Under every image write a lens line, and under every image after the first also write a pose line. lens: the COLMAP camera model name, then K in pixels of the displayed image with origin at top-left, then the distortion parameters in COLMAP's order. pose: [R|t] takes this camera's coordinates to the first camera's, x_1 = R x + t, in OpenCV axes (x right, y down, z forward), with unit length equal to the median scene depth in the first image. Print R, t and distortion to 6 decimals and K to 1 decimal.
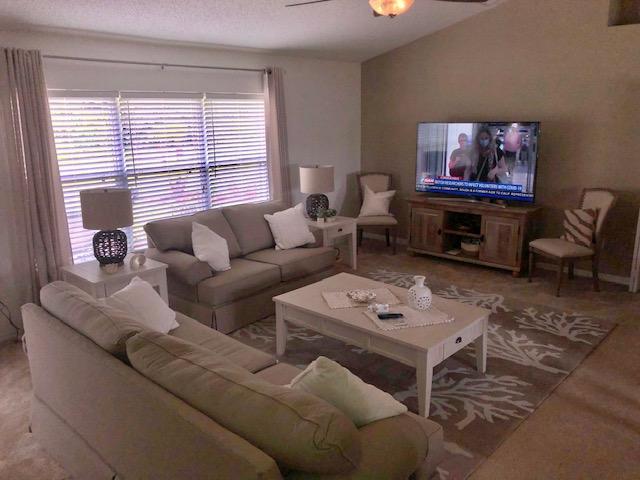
lens RADIAL K [[518.3, 0, 319.1], [0, 518.3, 241.9], [0, 0, 1]] dist [0.047948, -0.045369]
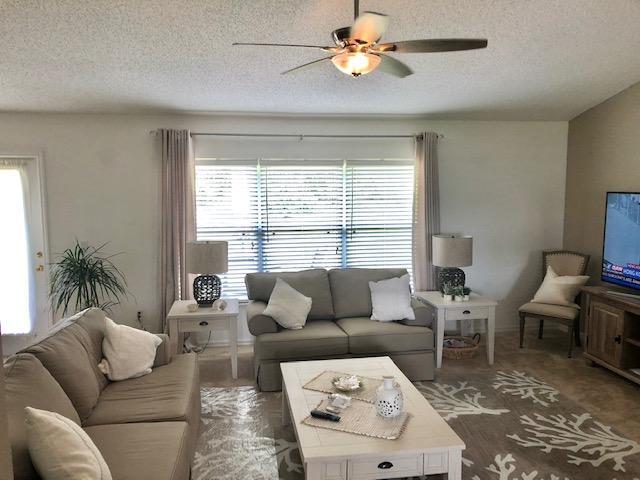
lens RADIAL K [[518.3, 0, 318.2], [0, 518.3, 234.7], [0, 0, 1]] dist [0.047948, -0.045369]
pose [[0.793099, 0.076274, -0.604298, 0.367719], [-0.156996, 0.984204, -0.081822, -0.041155], [0.588511, 0.159765, 0.792546, 0.155777]]
